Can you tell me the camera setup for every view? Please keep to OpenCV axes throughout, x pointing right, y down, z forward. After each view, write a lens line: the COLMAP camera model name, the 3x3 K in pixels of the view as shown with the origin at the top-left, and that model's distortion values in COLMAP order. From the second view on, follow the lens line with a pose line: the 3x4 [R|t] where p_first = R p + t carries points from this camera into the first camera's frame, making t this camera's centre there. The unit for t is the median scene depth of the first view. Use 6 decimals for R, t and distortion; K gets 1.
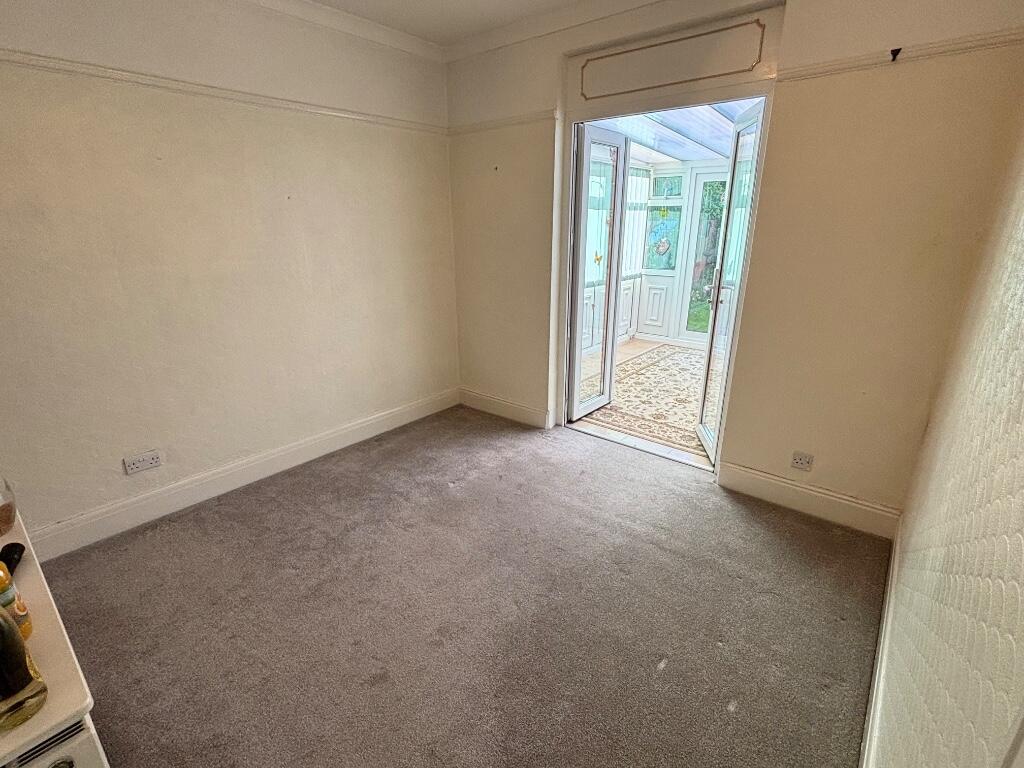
lens RADIAL K [[486.2, 0, 508.9], [0, 486.2, 383.1], [0, 0, 1]] dist [0.000154, -0.004748]
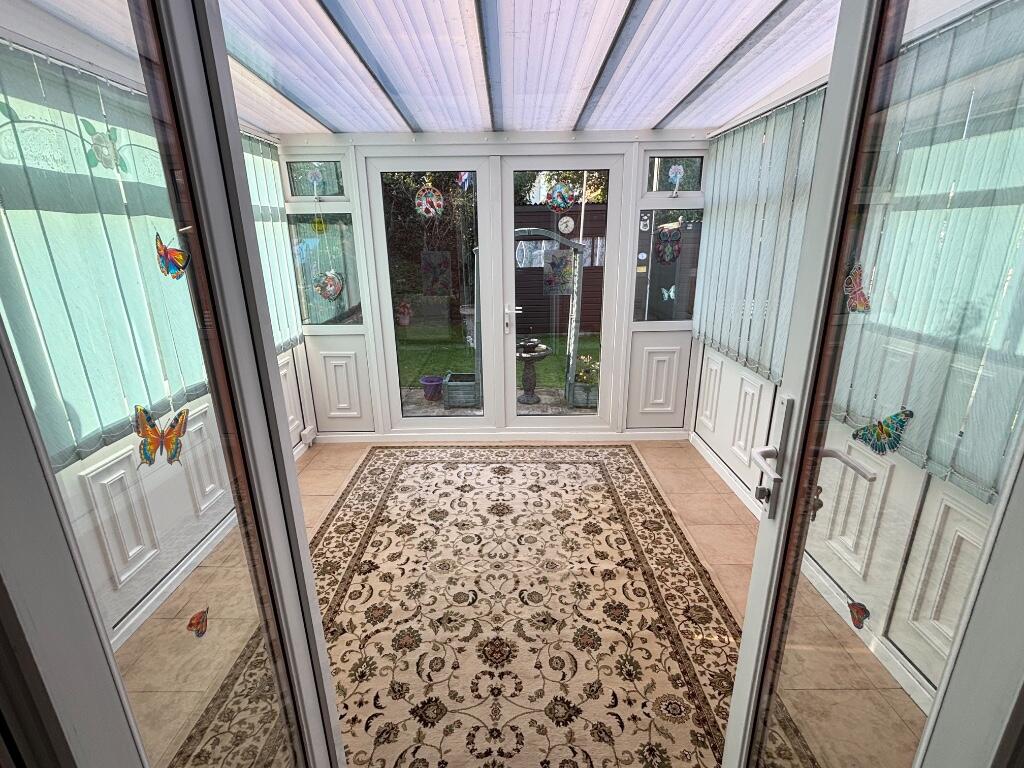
lens RADIAL K [[486.2, 0, 511.1], [0, 486.2, 386.7], [0, 0, 1]] dist [0.000154, -0.004748]
pose [[0.760639, -0.209060, 0.614591, 0.124679], [0.220906, 0.973582, 0.057774, -0.184687], [-0.610433, 0.091821, 0.786728, 0.530880]]
